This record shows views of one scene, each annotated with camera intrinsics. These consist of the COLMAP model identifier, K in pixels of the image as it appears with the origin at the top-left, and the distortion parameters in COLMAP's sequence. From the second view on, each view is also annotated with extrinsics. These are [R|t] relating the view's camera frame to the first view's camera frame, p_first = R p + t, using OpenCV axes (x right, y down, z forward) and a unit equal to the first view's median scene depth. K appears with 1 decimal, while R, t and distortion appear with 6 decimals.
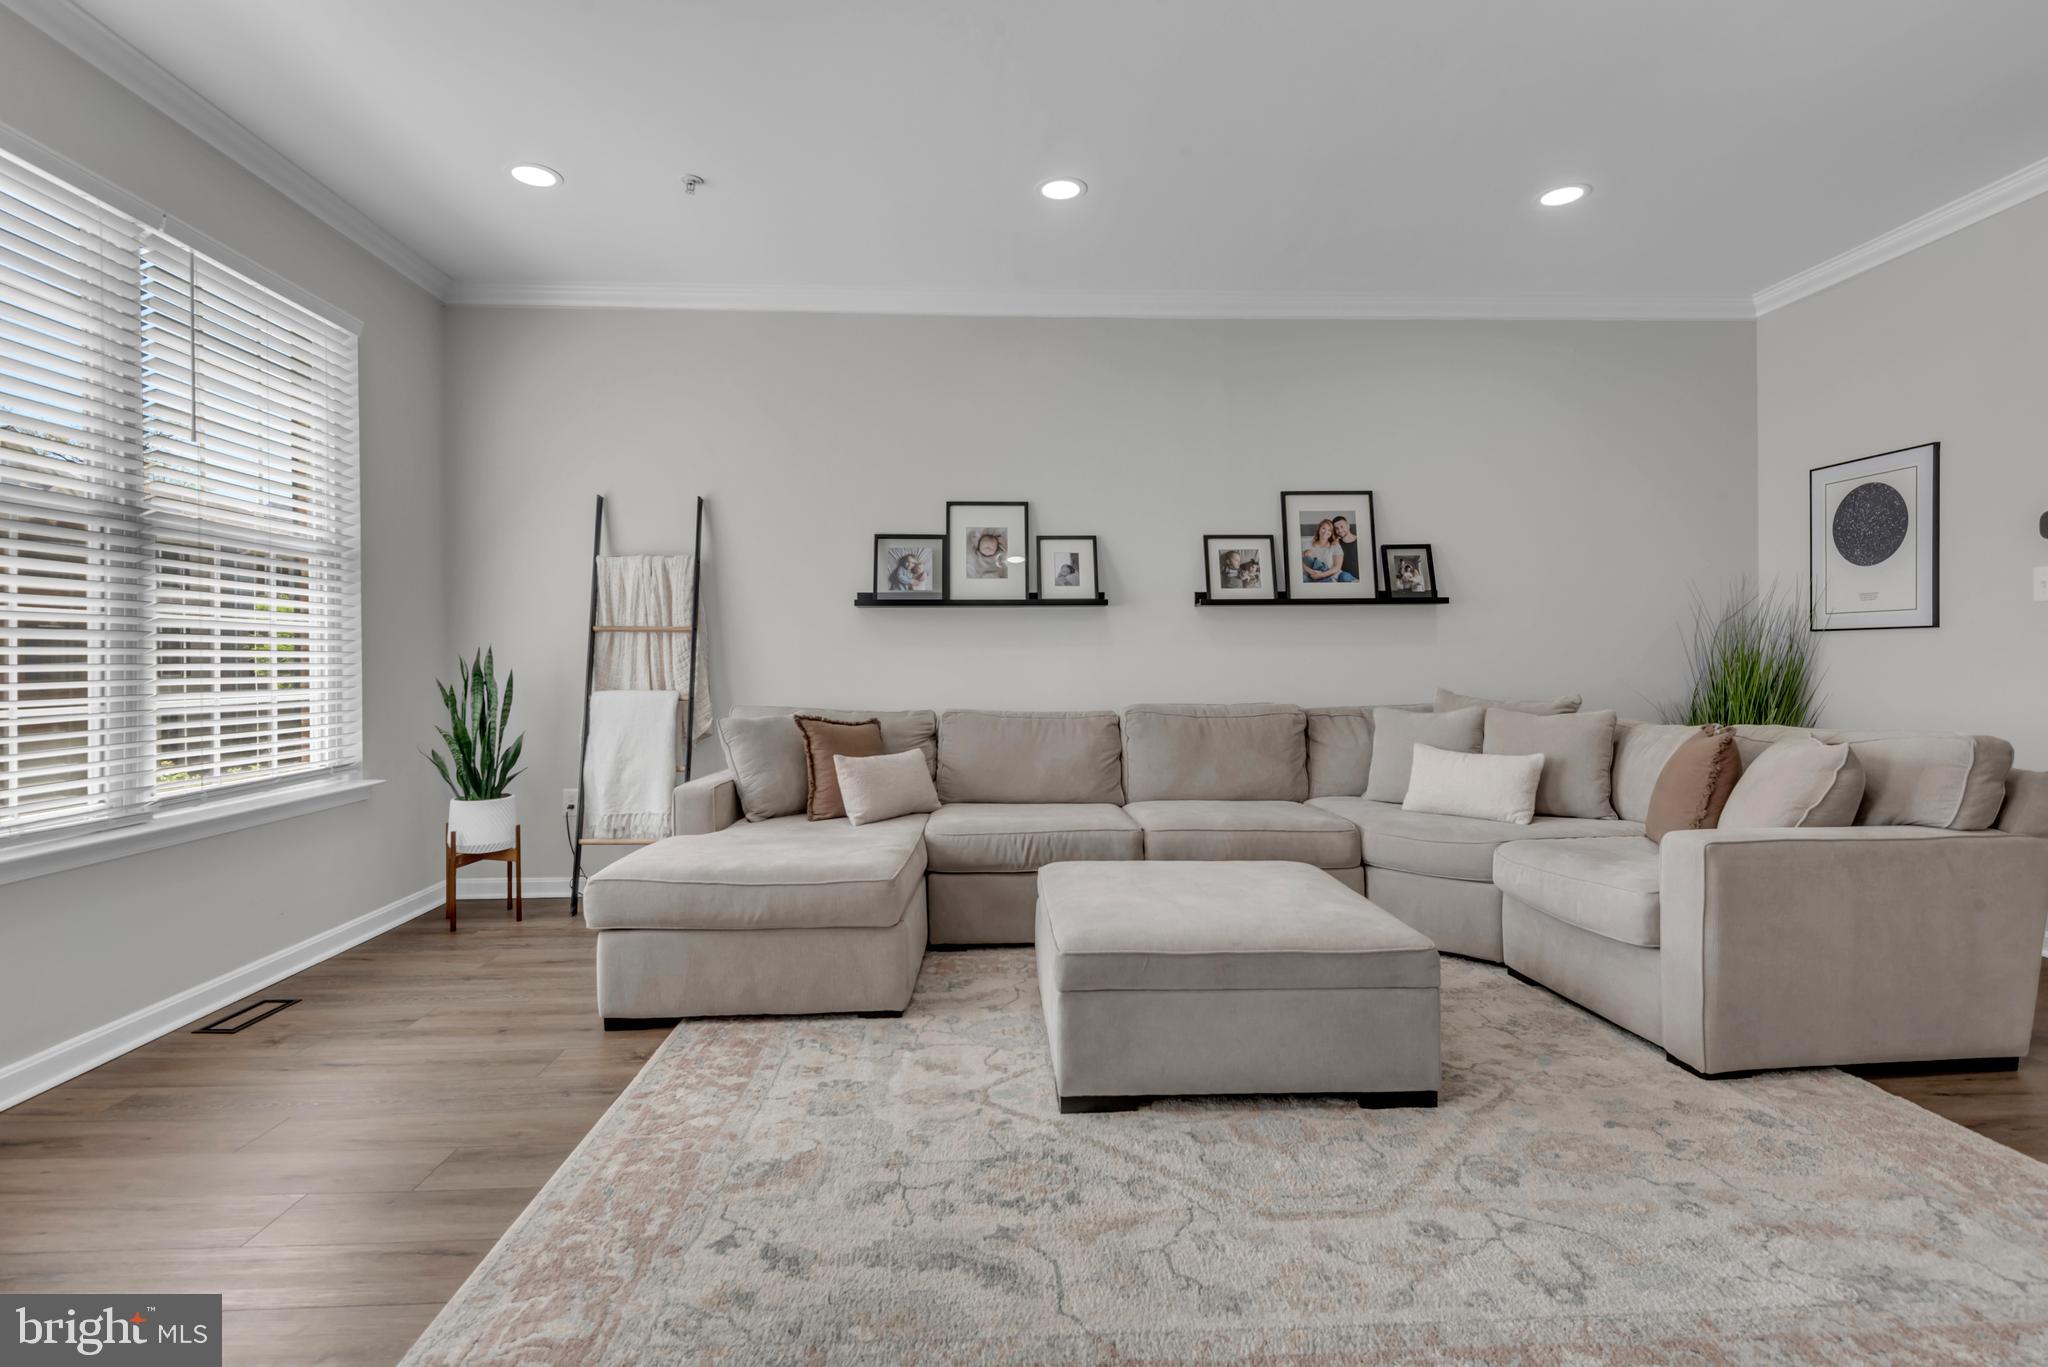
lens RADIAL K [[959.5, 0, 1027.5], [0, 959.5, 670.6], [0, 0, 1]] dist [0.020854, -0.012213]
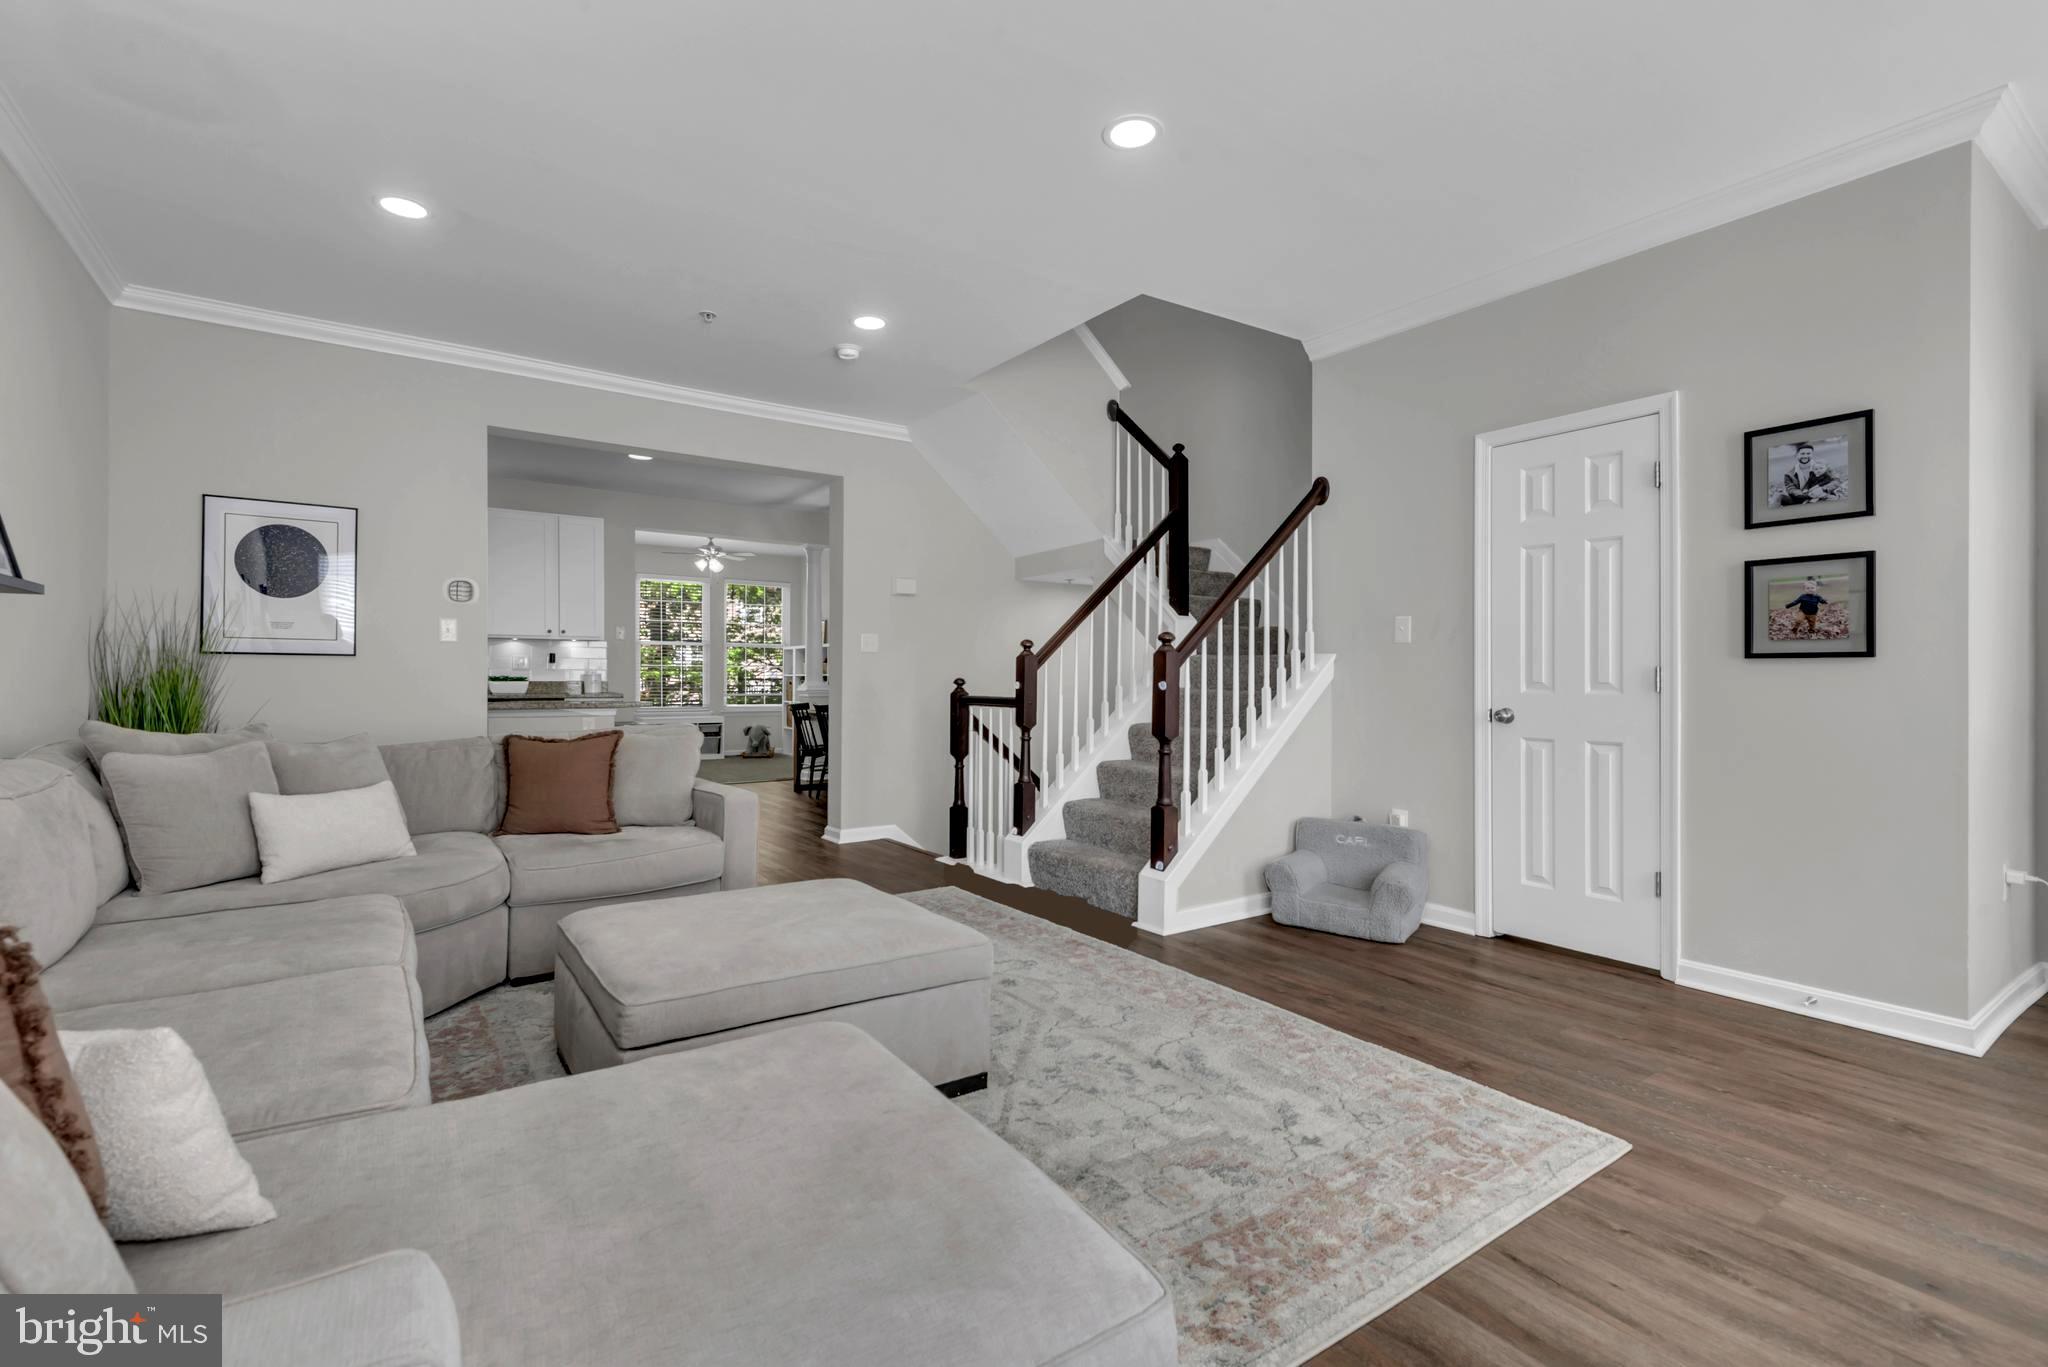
lens RADIAL K [[927.9, 0, 1004.4], [0, 927.9, 677.1], [0, 0, 1]] dist [0.033057, -0.013511]
pose [[-0.517228, 0.005135, 0.855832, -0.526764], [0.007346, 0.999972, -0.001560, -0.009013], [-0.855816, 0.005480, -0.517251, 0.896146]]
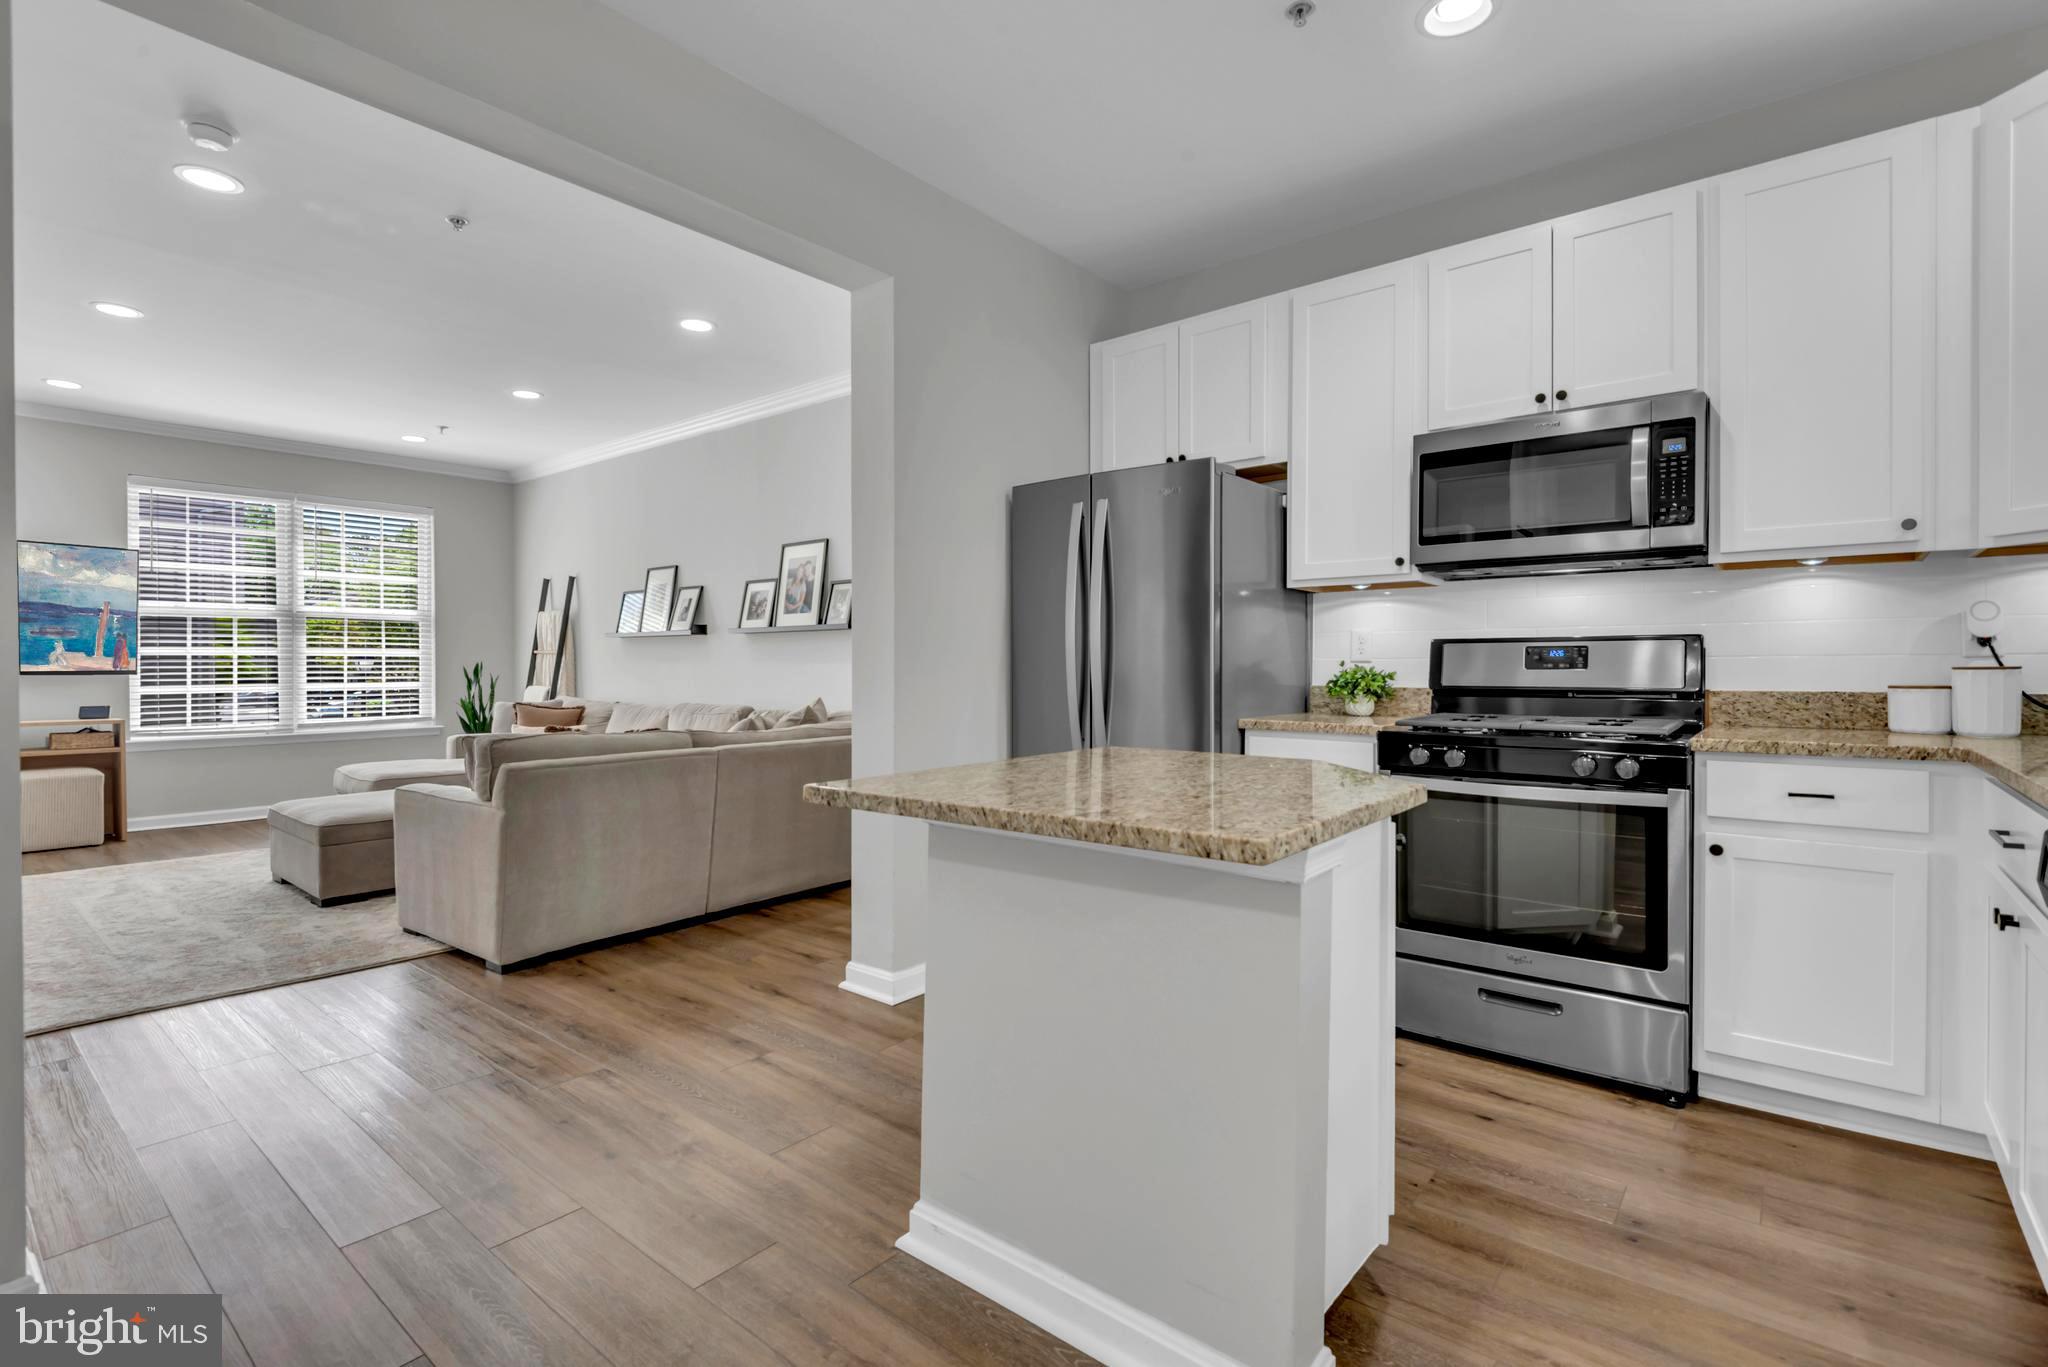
lens RADIAL K [[959.5, 0, 1019.5], [0, 959.5, 676.1], [0, 0, 1]] dist [0.020854, -0.012213]
pose [[0.731805, 0.014263, -0.681365, 1.626812], [-0.010612, 0.999898, 0.009533, -0.027167], [0.681431, 0.000255, 0.731882, 0.314534]]
